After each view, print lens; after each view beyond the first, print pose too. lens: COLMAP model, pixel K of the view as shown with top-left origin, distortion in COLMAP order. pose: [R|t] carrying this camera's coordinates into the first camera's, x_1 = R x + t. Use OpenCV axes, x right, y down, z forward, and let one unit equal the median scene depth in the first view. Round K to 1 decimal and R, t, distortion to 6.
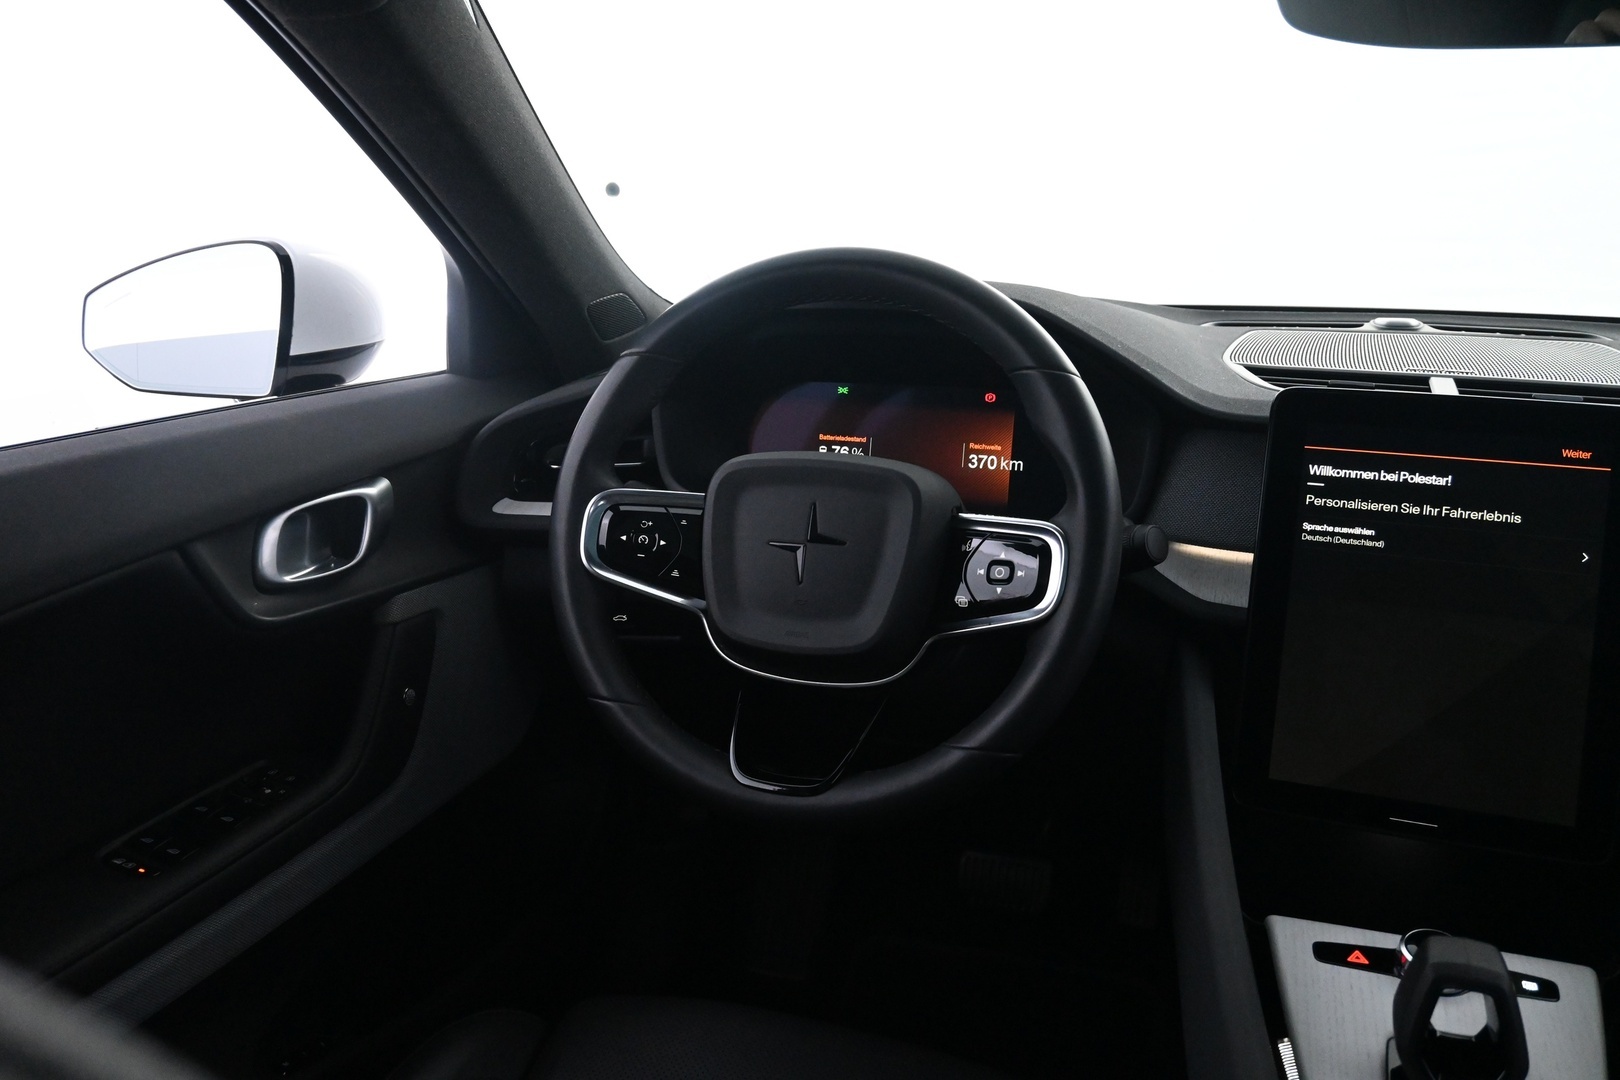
lens RADIAL K [[1252.4, 0, 822.1], [0, 1252.4, 542.1], [0, 0, 1]] dist [-0.019691, -0.003602]
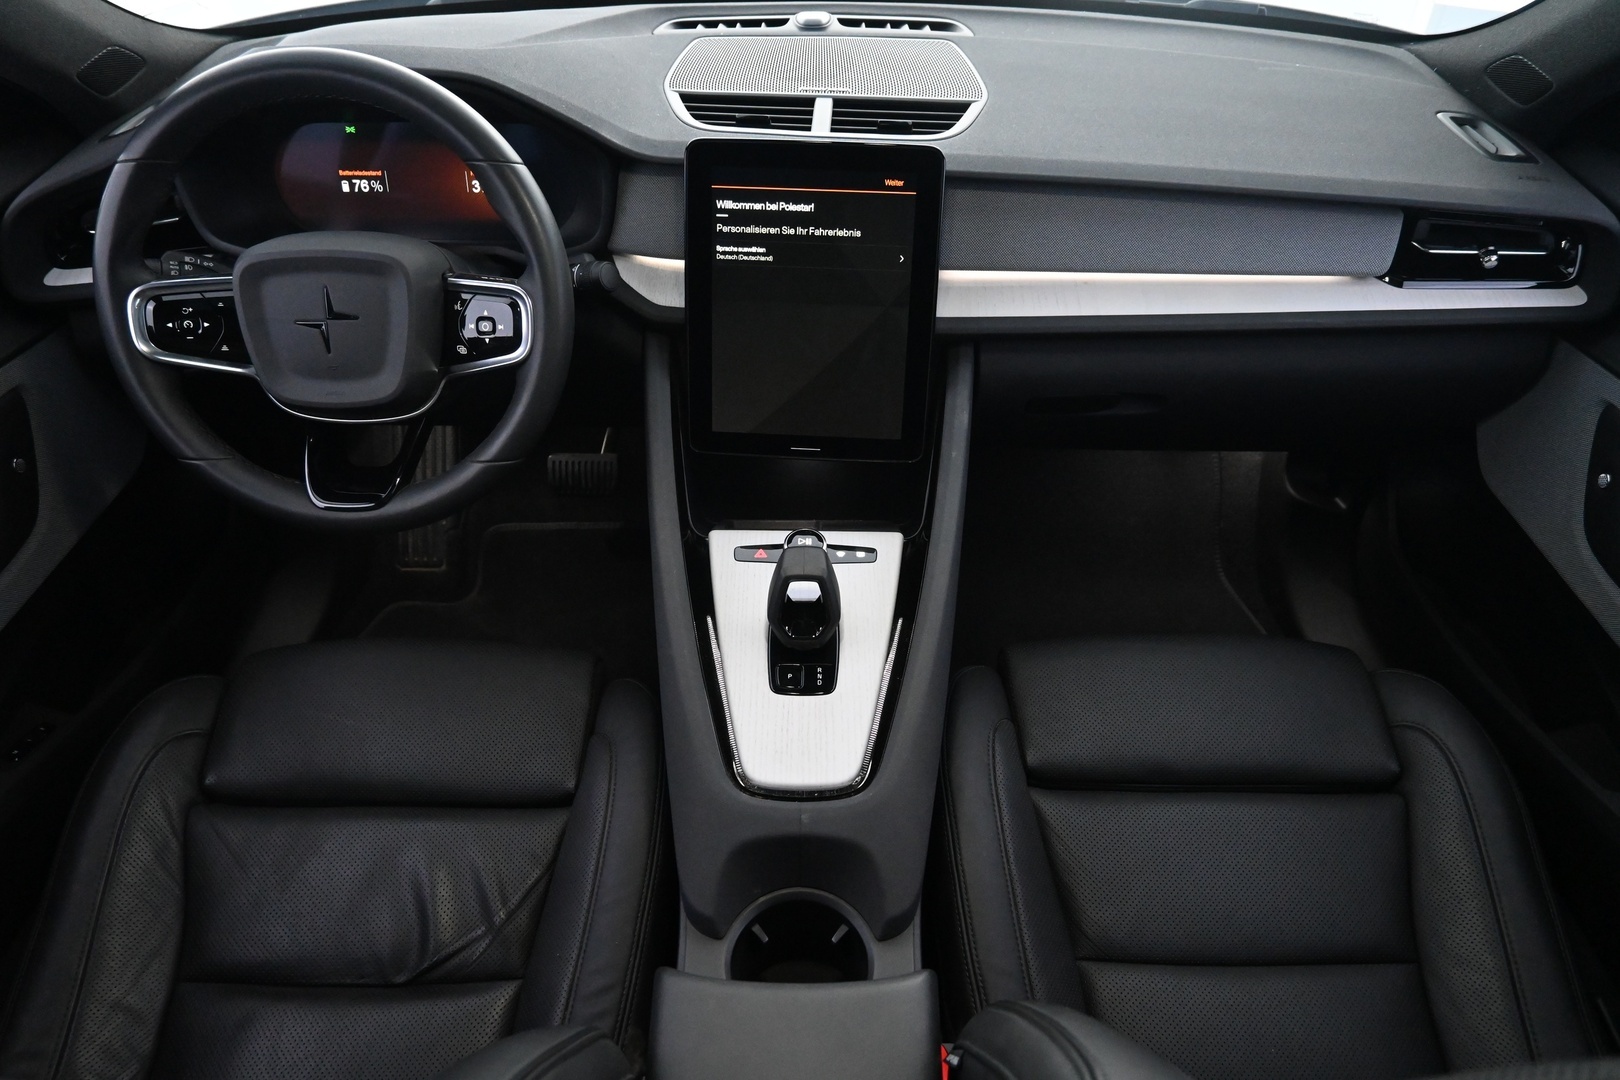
lens RADIAL K [[1073.0, 0, 804.1], [0, 1073.0, 544.3], [0, 0, 1]] dist [-0.007788, 0.002115]
pose [[0.950327, -0.188273, 0.247855, 0.127972], [0.075314, 0.911742, 0.403799, -0.183708], [-0.302004, -0.365075, 0.880633, -0.169182]]
